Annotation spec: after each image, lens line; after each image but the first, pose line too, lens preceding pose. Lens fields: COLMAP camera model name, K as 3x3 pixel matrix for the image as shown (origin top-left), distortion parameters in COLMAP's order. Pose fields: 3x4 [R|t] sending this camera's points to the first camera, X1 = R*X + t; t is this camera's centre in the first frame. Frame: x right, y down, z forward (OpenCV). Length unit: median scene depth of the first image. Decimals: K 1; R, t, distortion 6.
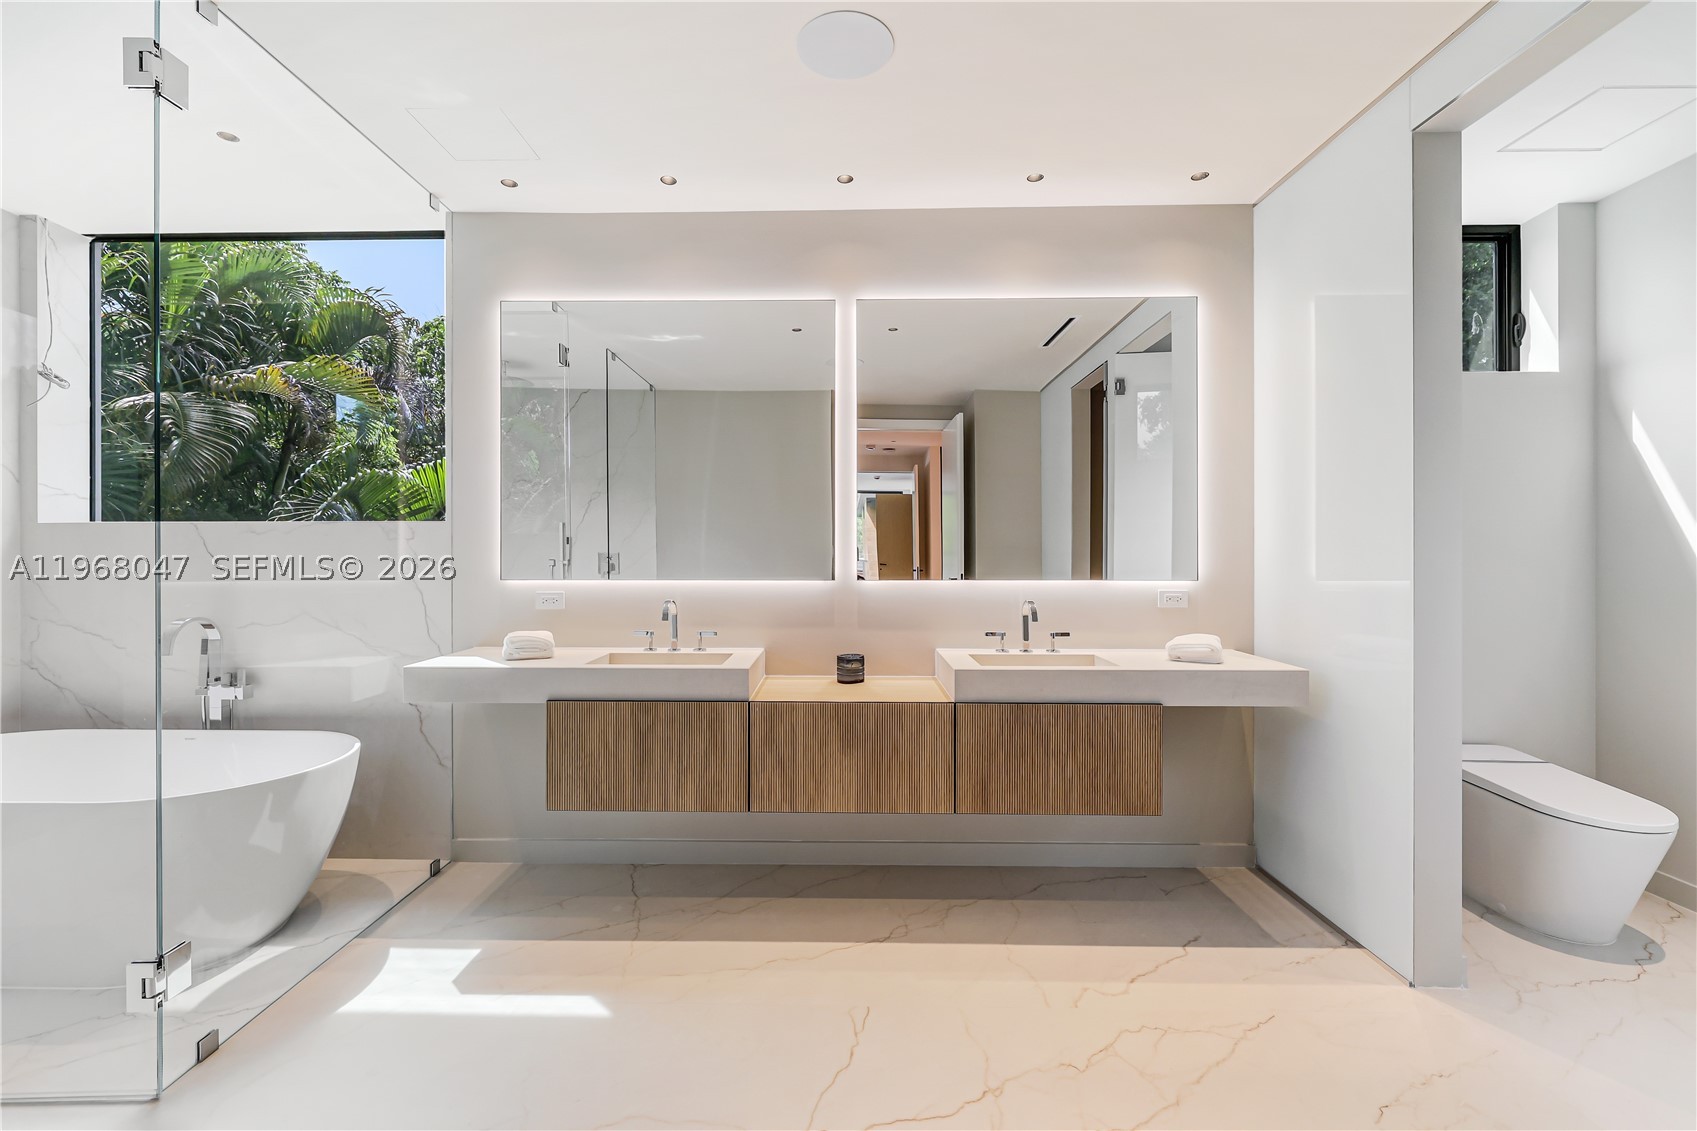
lens RADIAL K [[719.9, 0, 836.6], [0, 719.9, 555.9], [0, 0, 1]] dist [0.000853, 0.000376]
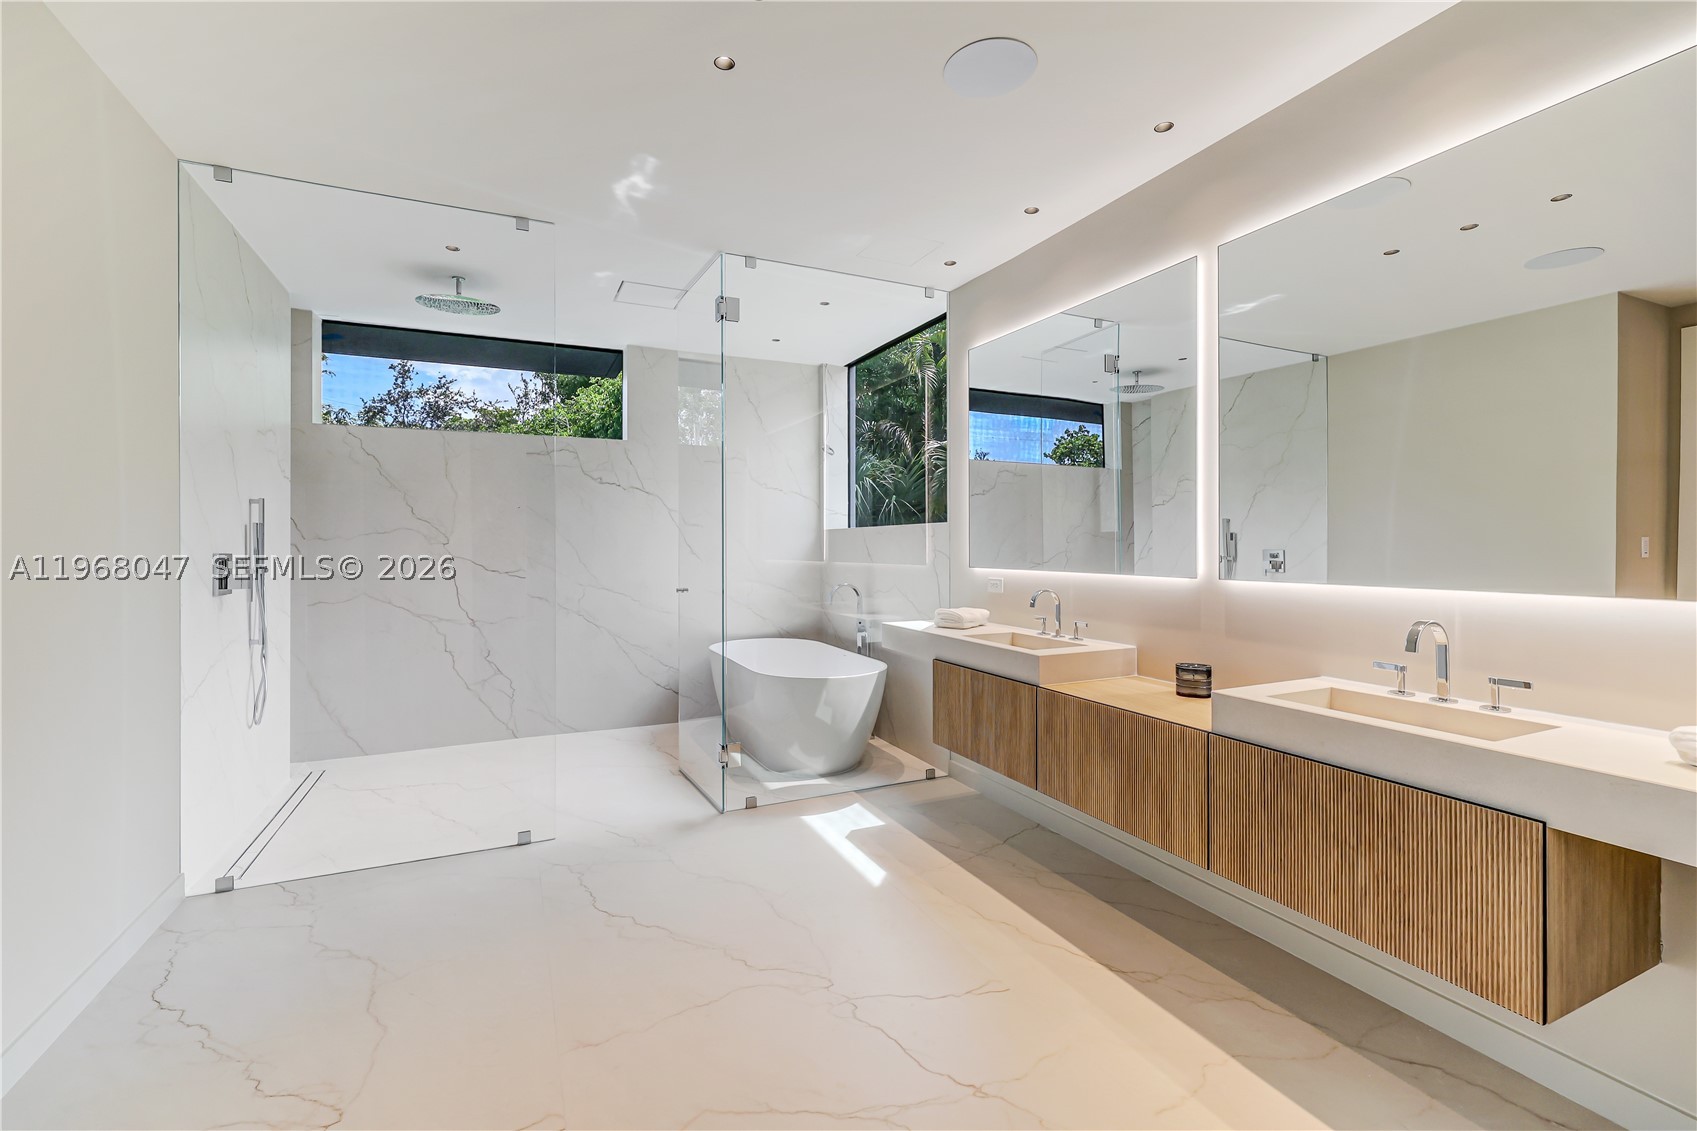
lens RADIAL K [[719.9, 0, 833.2], [0, 719.9, 553.1], [0, 0, 1]] dist [0.000853, 0.000376]
pose [[0.435801, 0.010079, -0.899987, 0.644070], [-0.008229, 0.999940, 0.007214, 0.000998], [0.900006, 0.004262, 0.435858, 0.247445]]
